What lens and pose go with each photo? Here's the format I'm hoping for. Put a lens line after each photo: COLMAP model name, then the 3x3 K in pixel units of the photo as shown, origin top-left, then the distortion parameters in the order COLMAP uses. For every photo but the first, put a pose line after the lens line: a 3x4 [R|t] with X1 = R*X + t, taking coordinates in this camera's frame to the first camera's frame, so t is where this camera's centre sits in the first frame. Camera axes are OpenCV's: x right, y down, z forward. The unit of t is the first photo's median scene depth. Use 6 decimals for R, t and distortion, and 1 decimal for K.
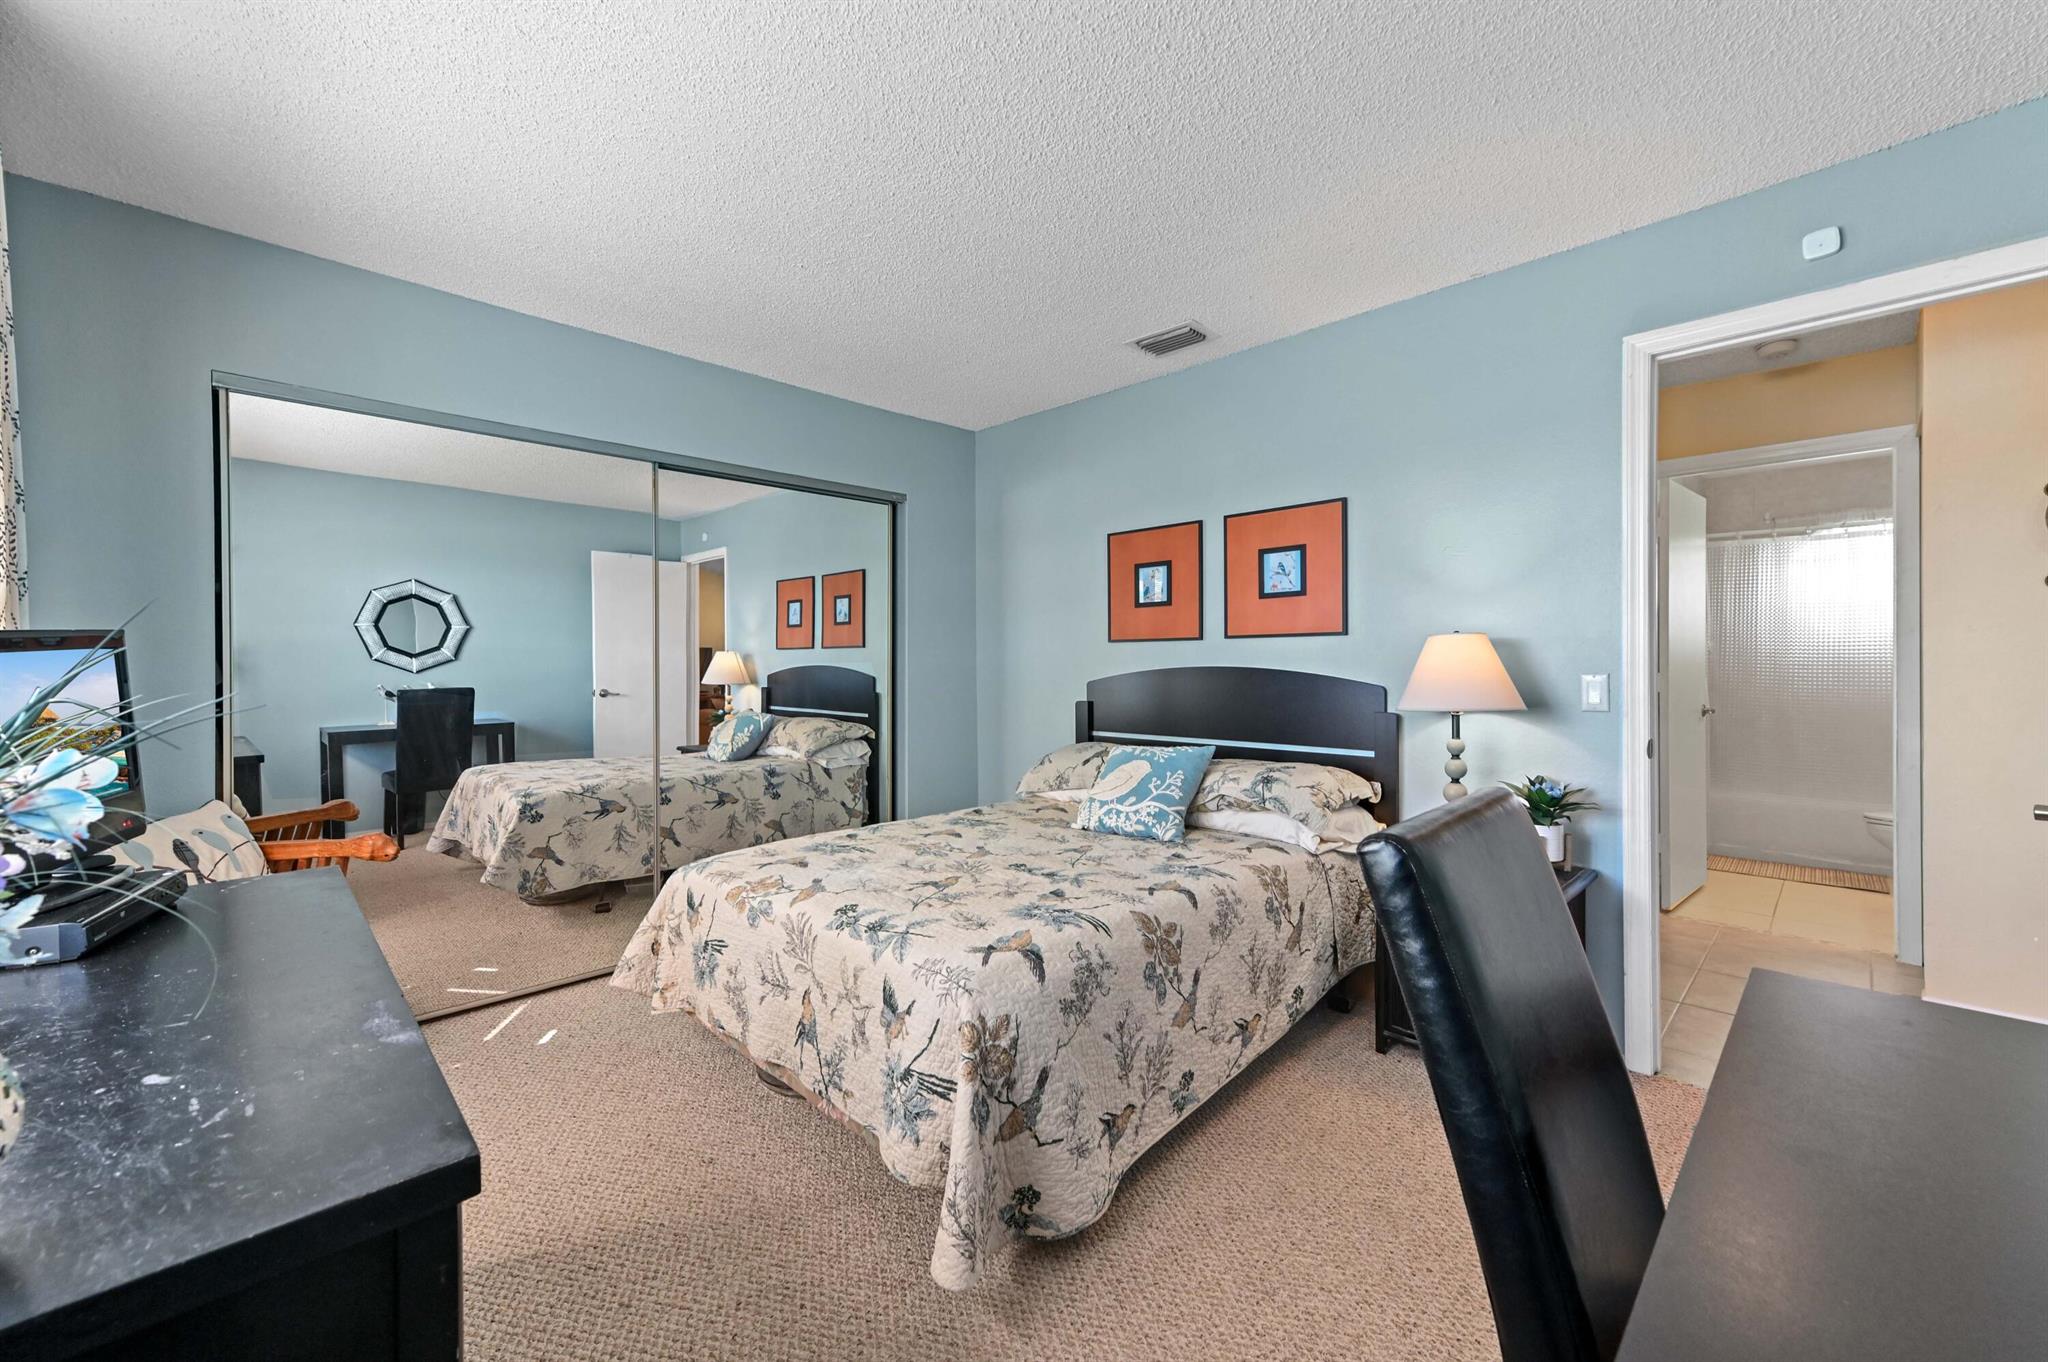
lens RADIAL K [[814.3, 0, 1038.4], [0, 814.3, 674.9], [0, 0, 1]] dist [0.012250, -0.000297]
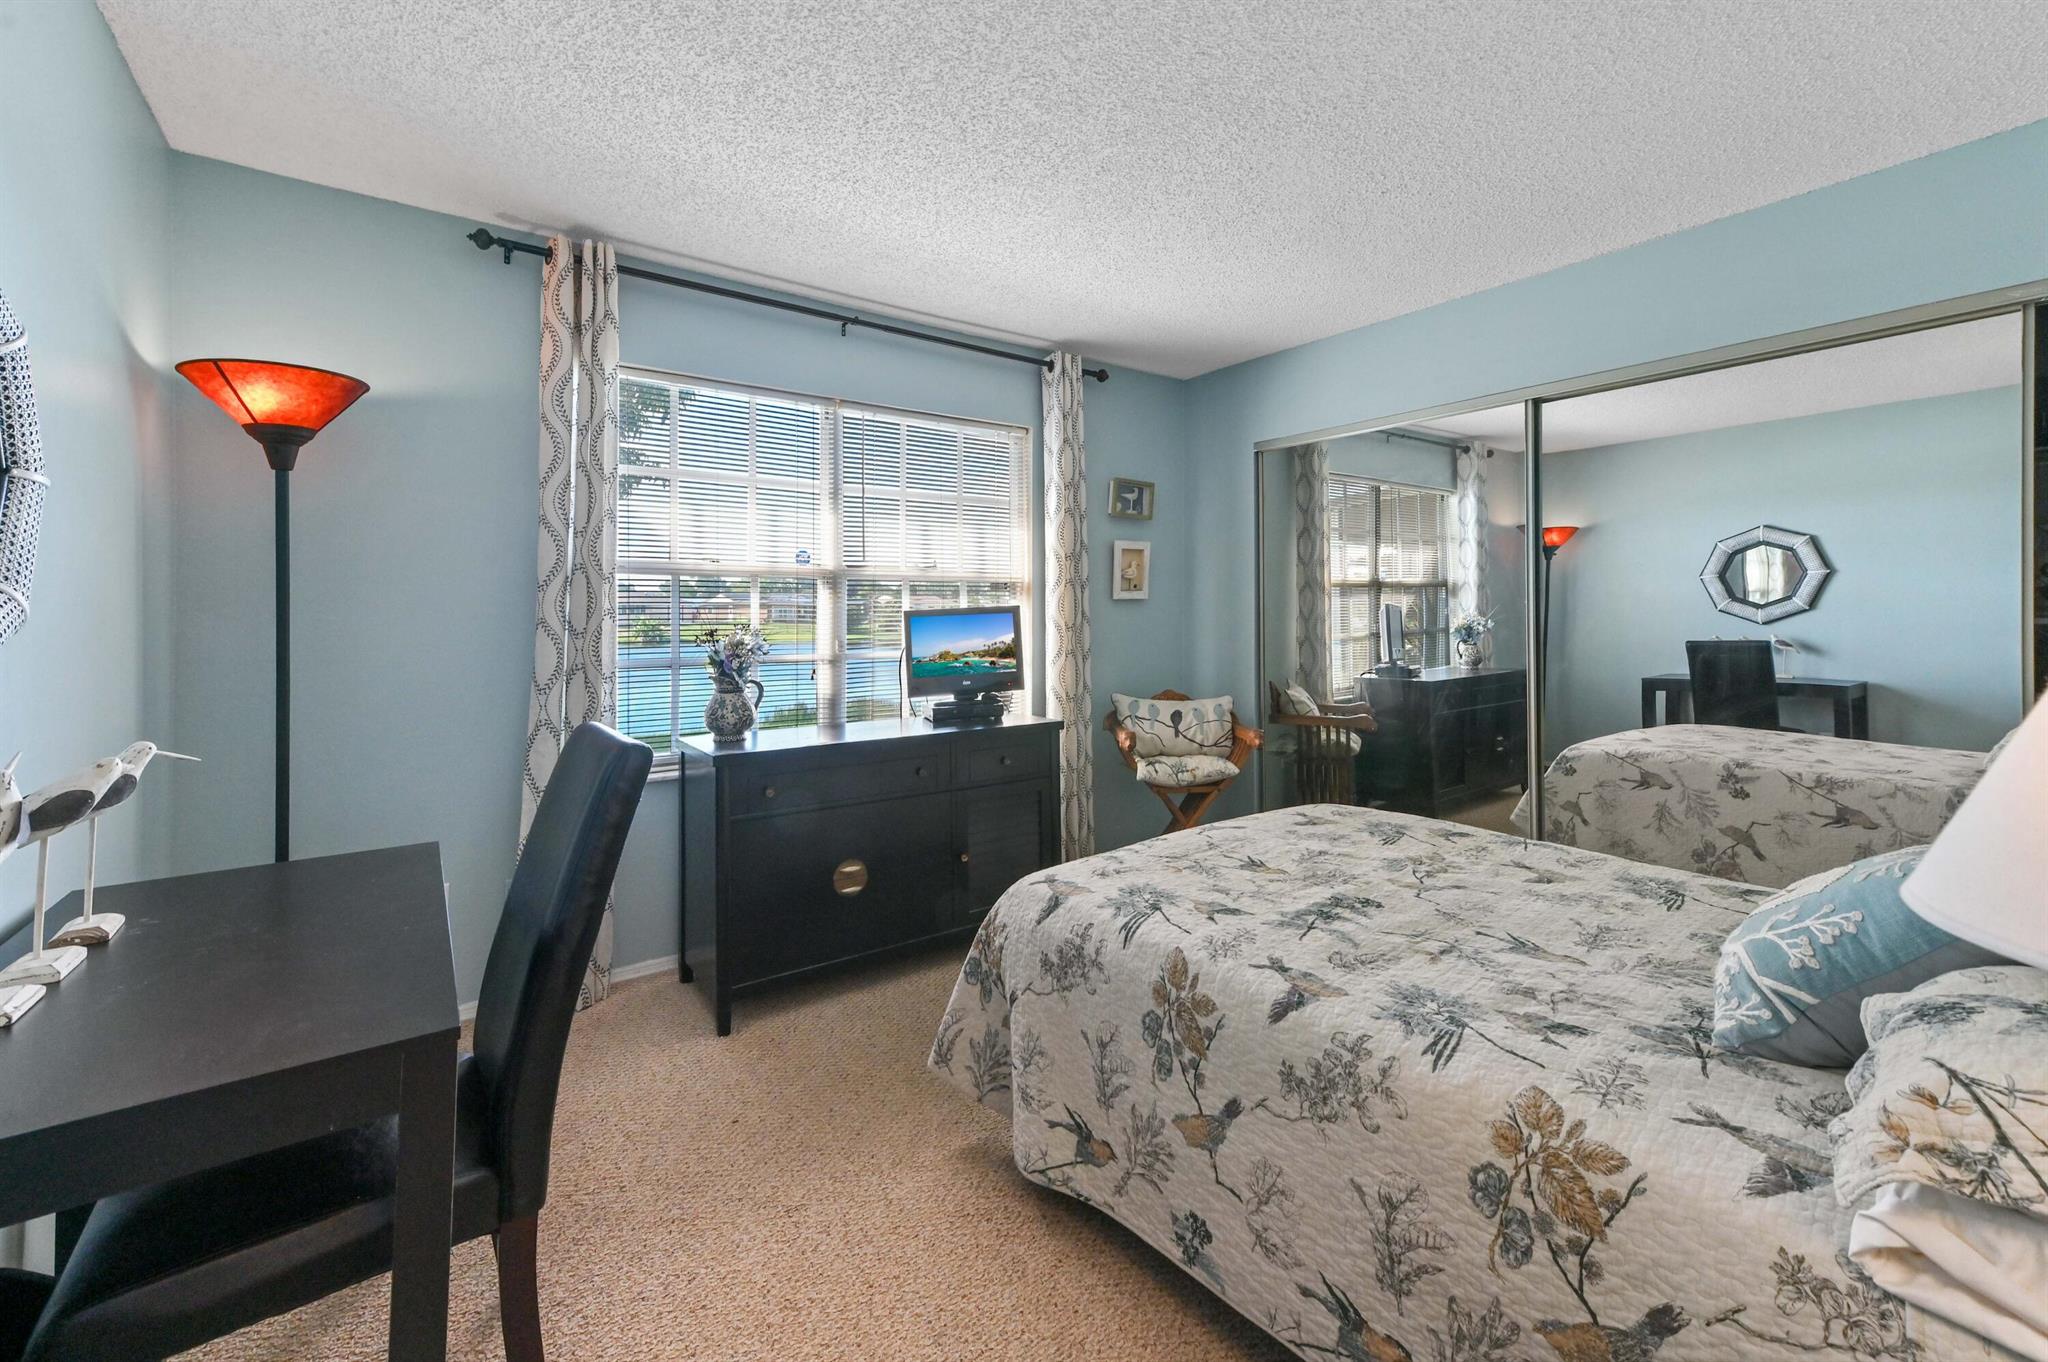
lens RADIAL K [[814.3, 0, 1053.4], [0, 814.3, 606.9], [0, 0, 1]] dist [0.012250, -0.000297]
pose [[-0.136688, -0.008312, -0.990579, 0.759515], [-0.004143, 0.999961, -0.007819, -0.028384], [0.990606, 0.003036, -0.136717, 0.817001]]
